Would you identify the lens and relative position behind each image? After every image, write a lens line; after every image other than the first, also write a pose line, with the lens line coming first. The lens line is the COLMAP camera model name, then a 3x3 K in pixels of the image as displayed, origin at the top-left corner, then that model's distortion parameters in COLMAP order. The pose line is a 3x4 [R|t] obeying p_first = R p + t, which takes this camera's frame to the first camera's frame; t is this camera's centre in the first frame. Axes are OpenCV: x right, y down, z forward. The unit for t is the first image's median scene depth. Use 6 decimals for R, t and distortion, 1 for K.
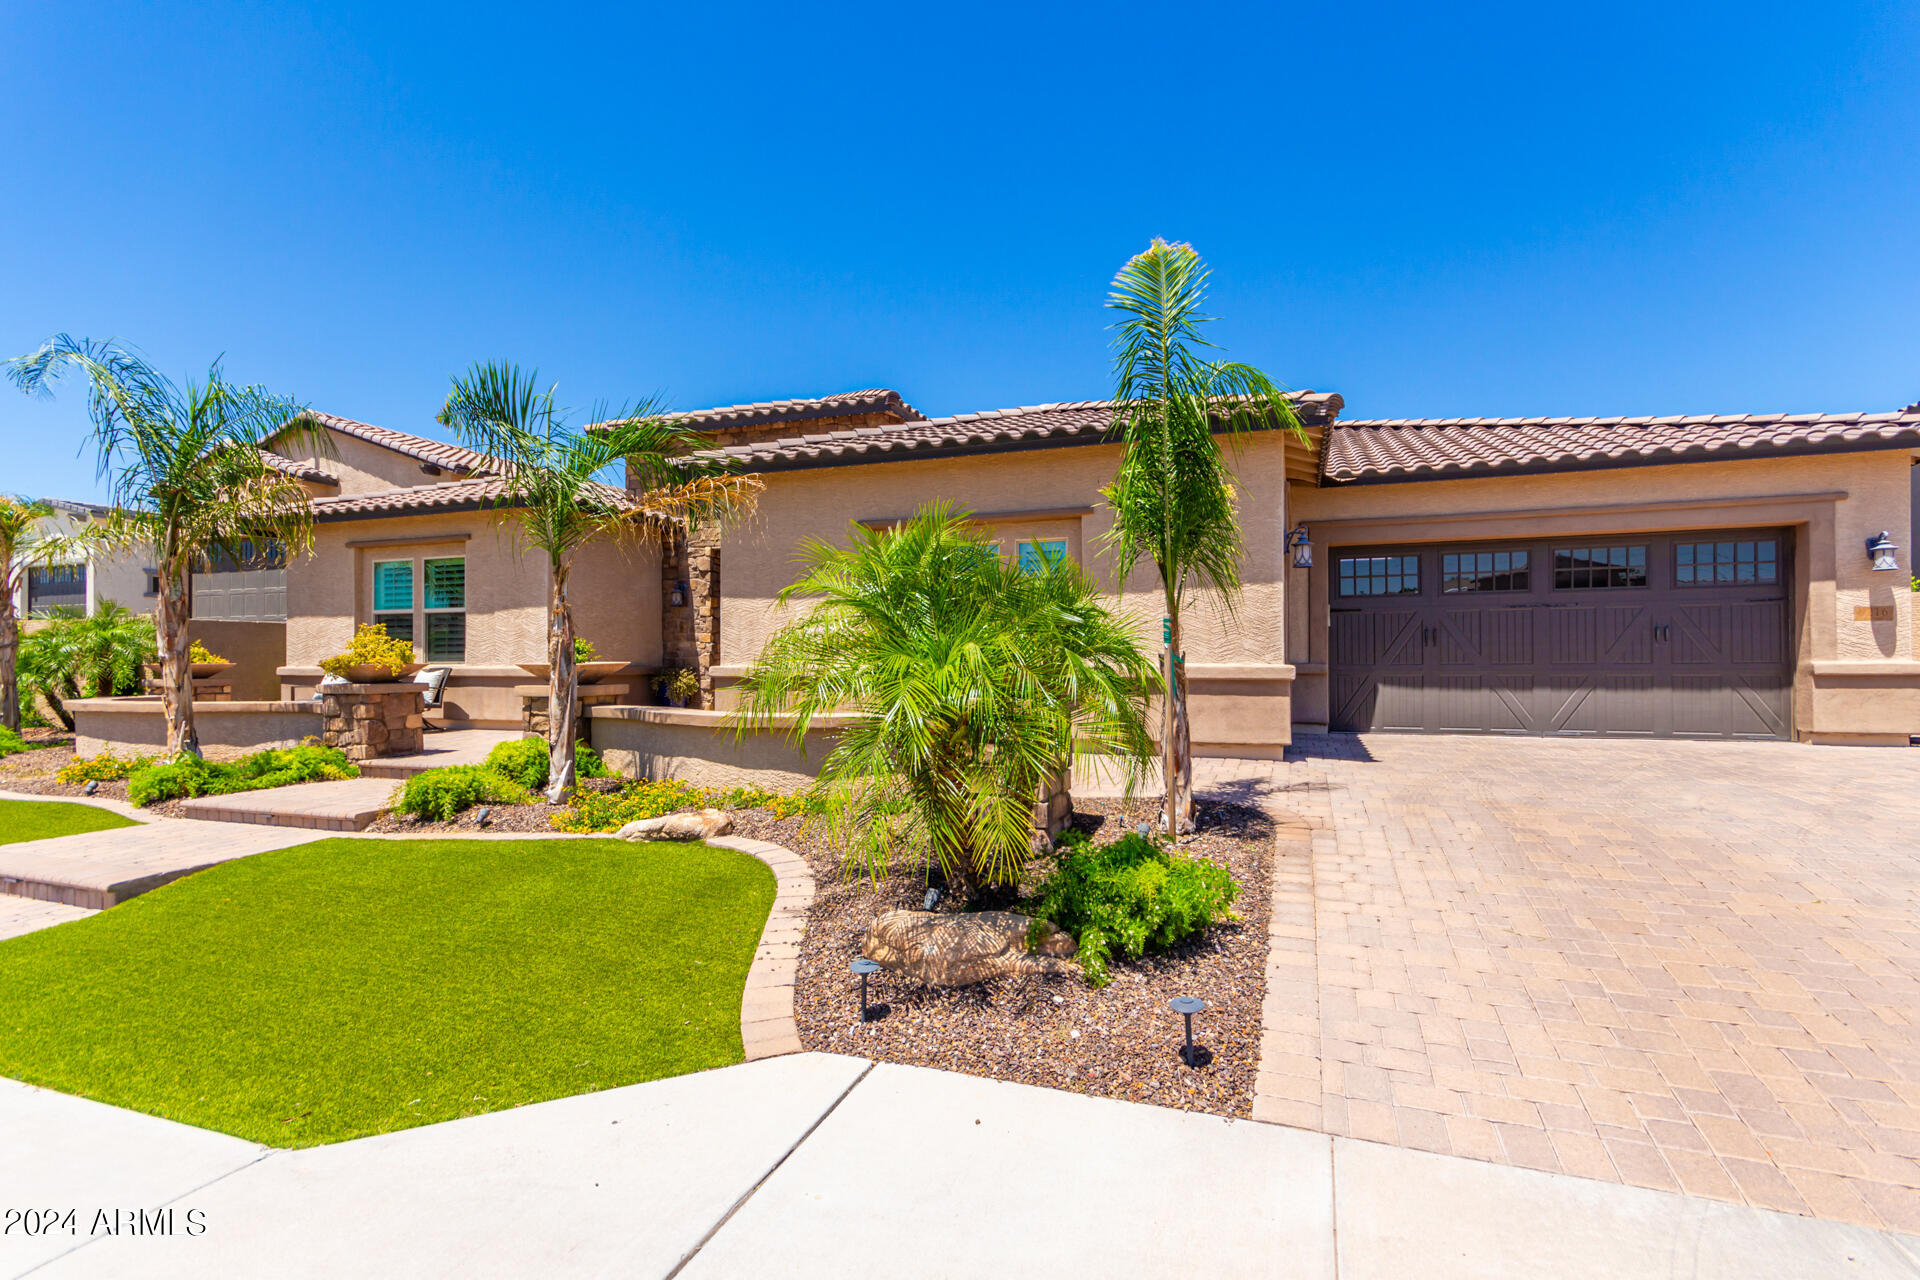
lens RADIAL K [[876.2, 0, 954.4], [0, 876.2, 651.2], [0, 0, 1]] dist [0.003588, 0.000897]
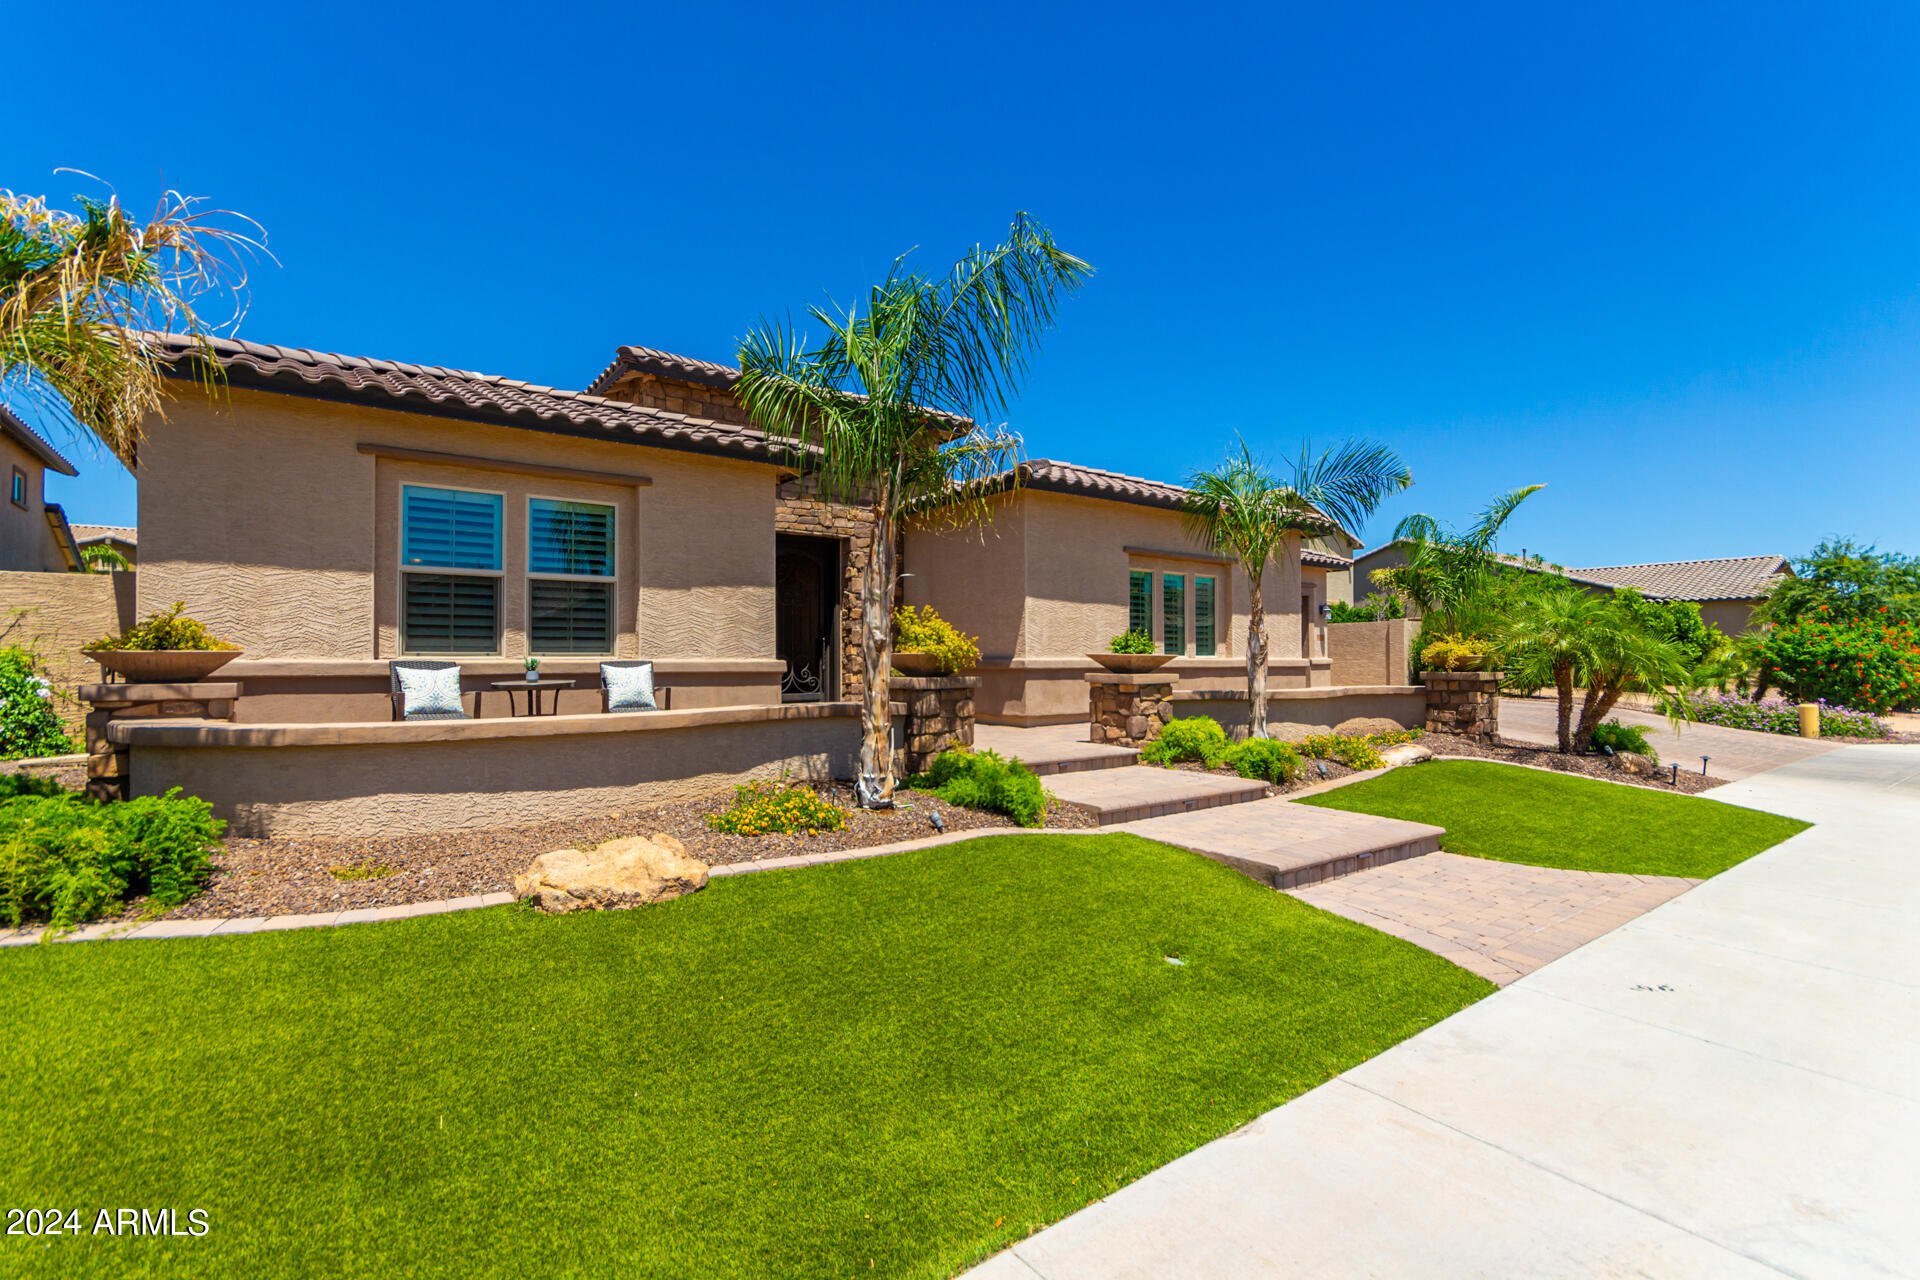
lens RADIAL K [[876.2, 0, 954.4], [0, 876.2, 651.2], [0, 0, 1]] dist [0.003588, 0.000897]
pose [[0.554235, 0.011615, 0.832279, -1.286862], [-0.011039, 0.999917, -0.006604, 0.016231], [-0.832287, -0.005528, 0.554317, 0.480139]]
